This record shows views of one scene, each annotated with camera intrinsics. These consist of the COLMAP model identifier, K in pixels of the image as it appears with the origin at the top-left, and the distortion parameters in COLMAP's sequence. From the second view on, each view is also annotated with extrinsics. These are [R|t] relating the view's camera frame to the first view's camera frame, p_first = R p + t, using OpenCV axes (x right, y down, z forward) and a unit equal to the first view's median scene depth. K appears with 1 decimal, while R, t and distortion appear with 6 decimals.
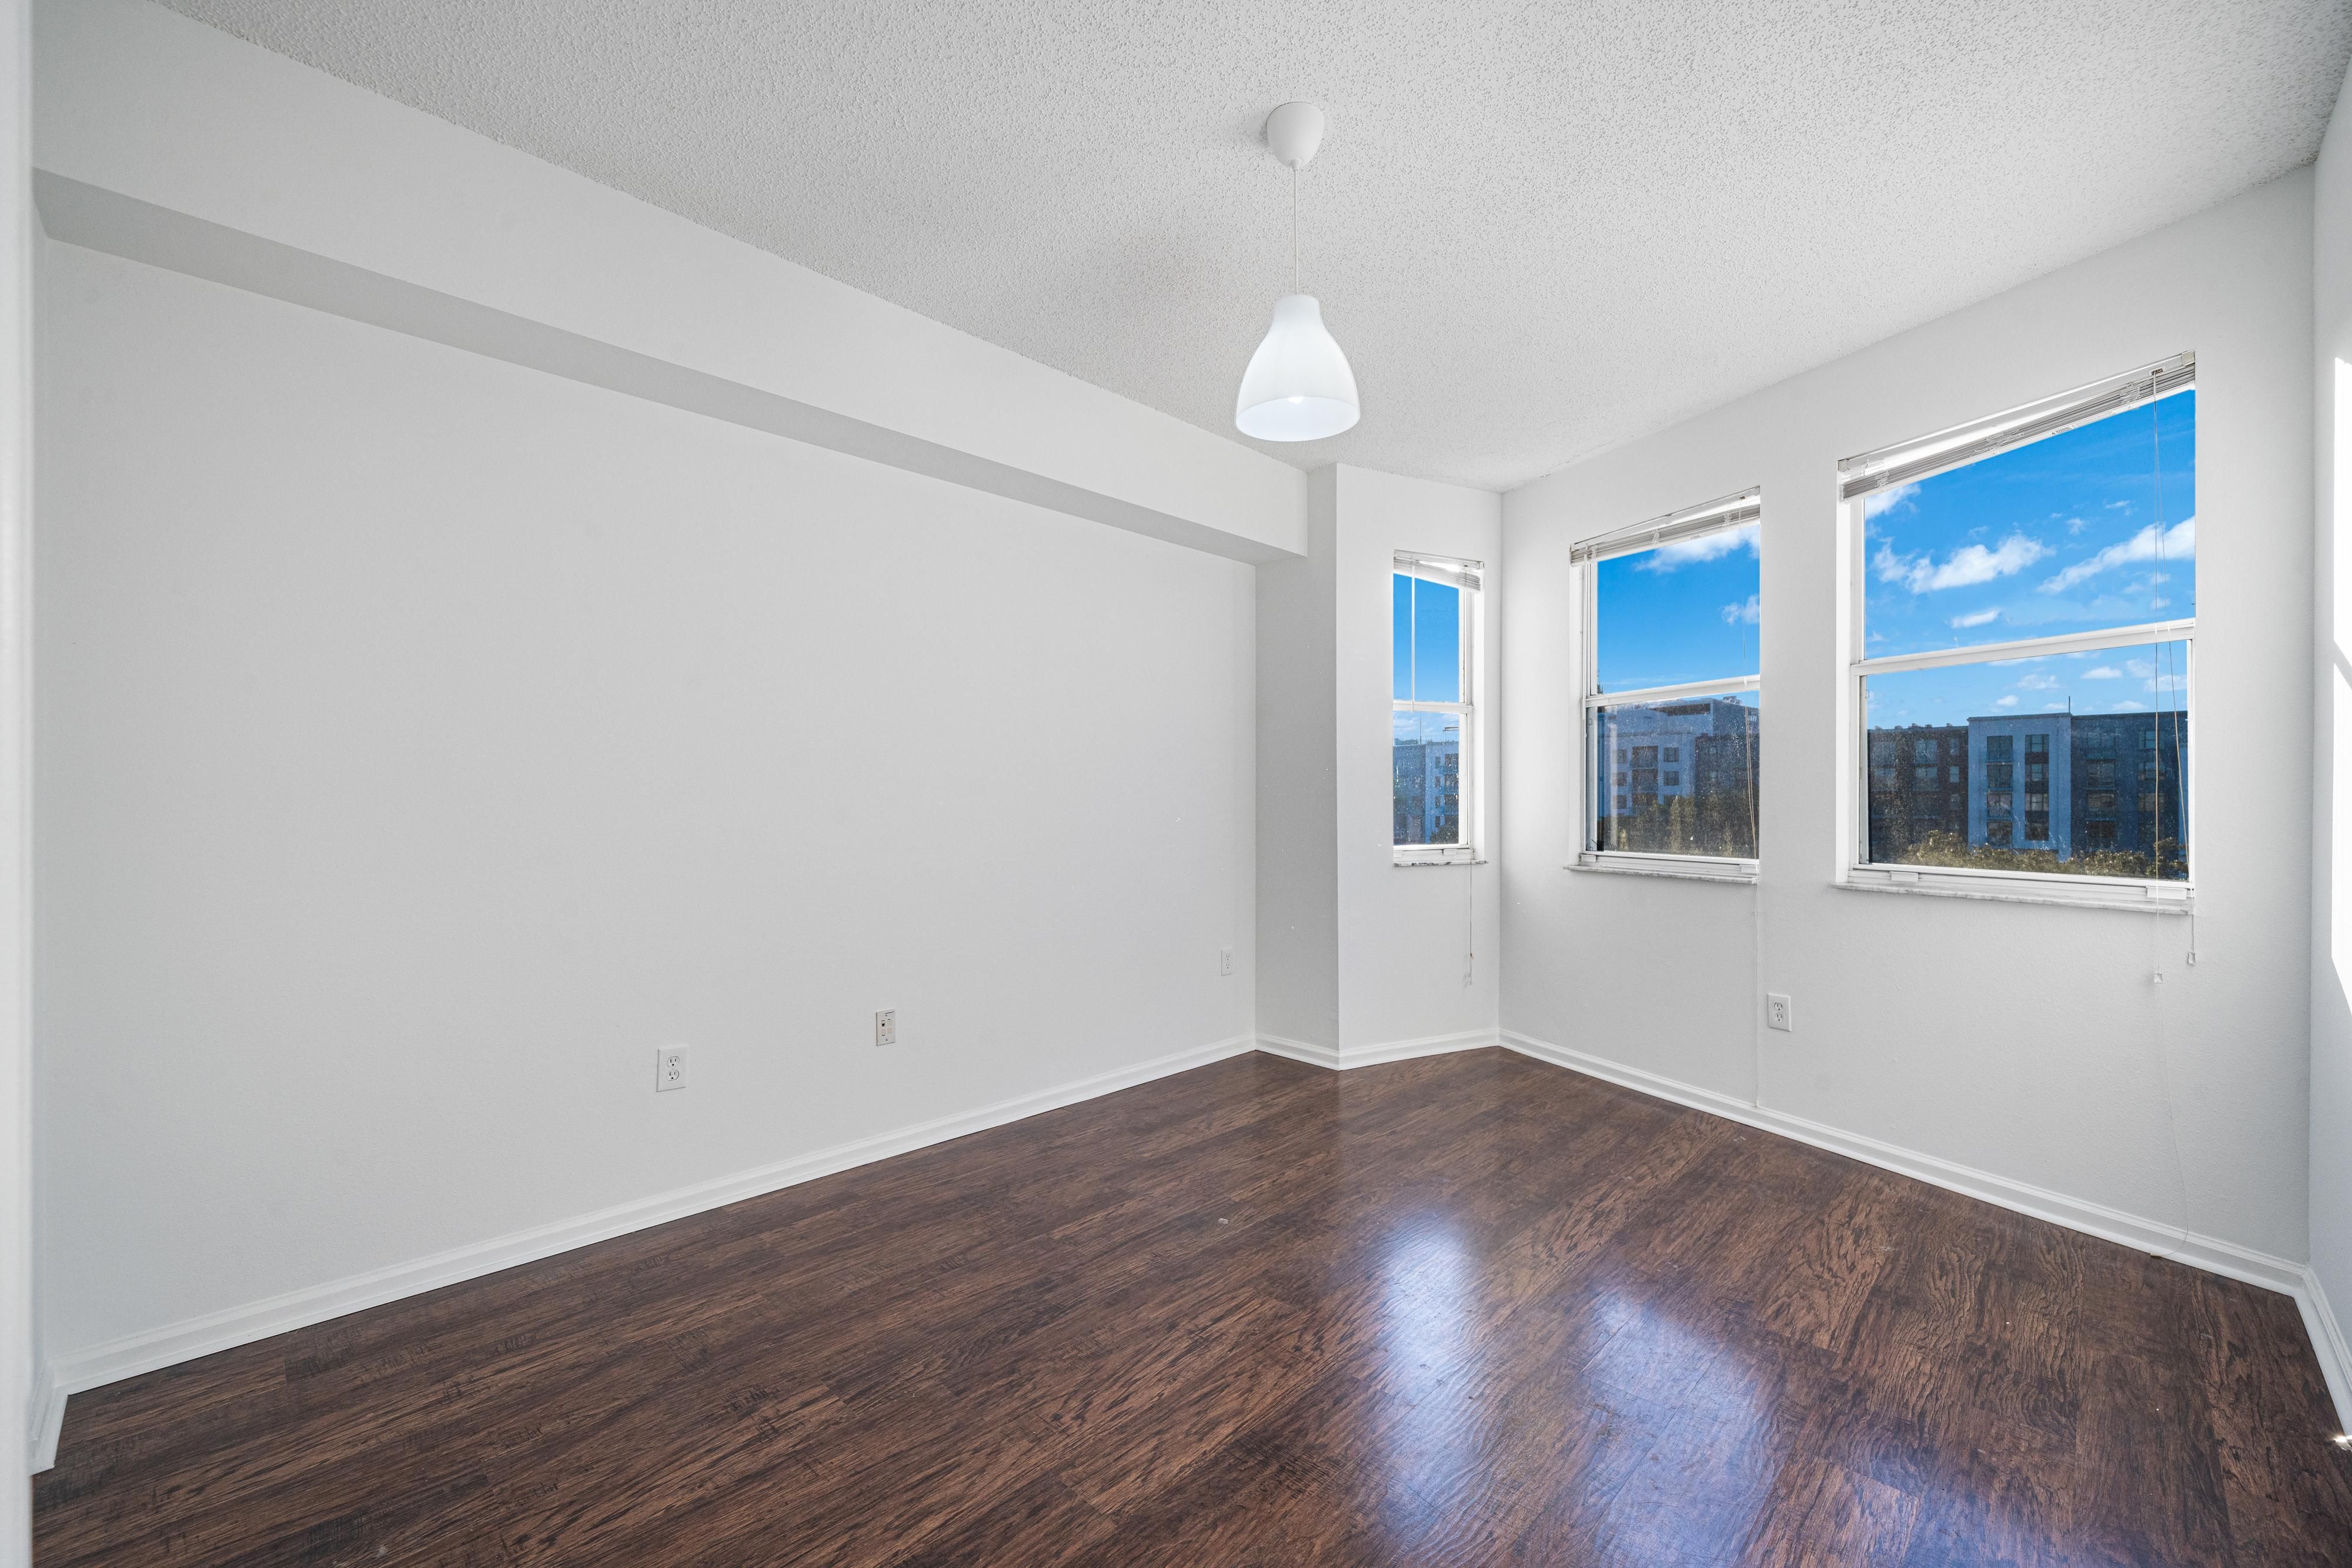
lens RADIAL K [[936.8, 0, 1228.4], [0, 936.8, 798.5], [0, 0, 1]] dist [-0.001959, -0.000275]
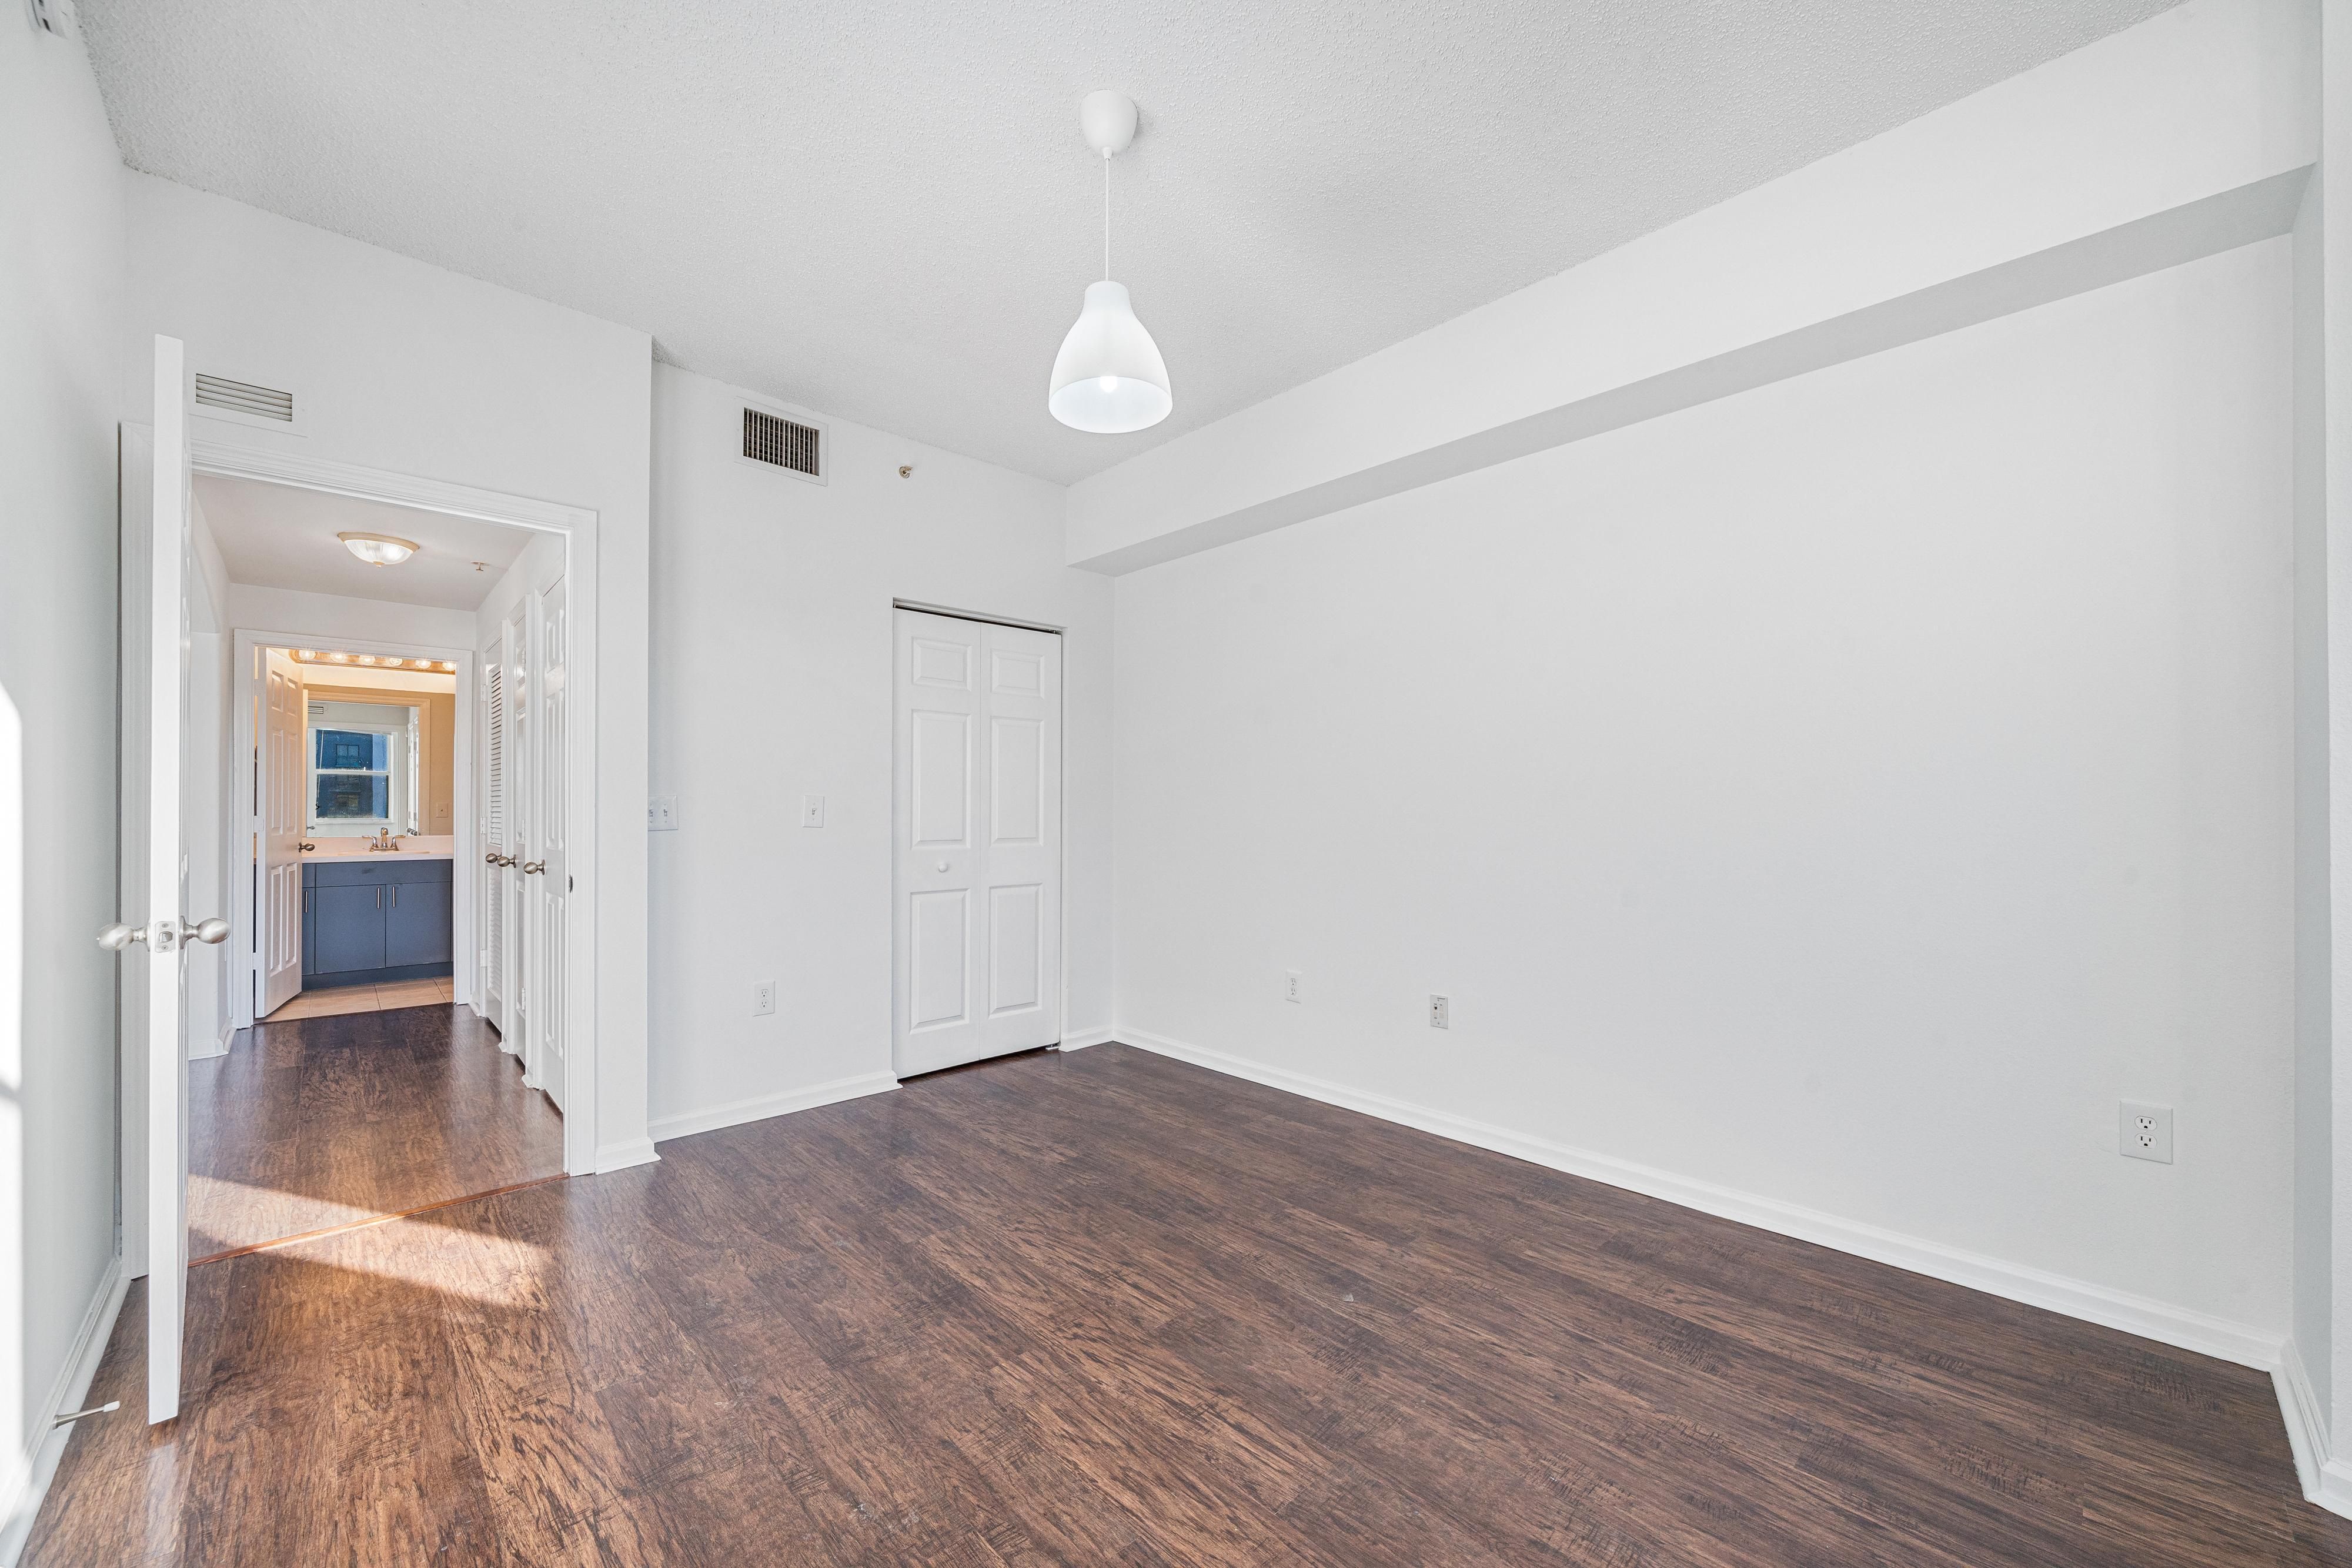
lens RADIAL K [[900.5, 0, 1176.0], [0, 900.5, 784.0], [0, 0, 1]] dist [-0.001117, -0.000103]
pose [[-0.057740, -0.029927, -0.997883, 0.849663], [0.005876, 0.999523, -0.030316, 0.006630], [0.998314, -0.007614, -0.057536, 0.906418]]
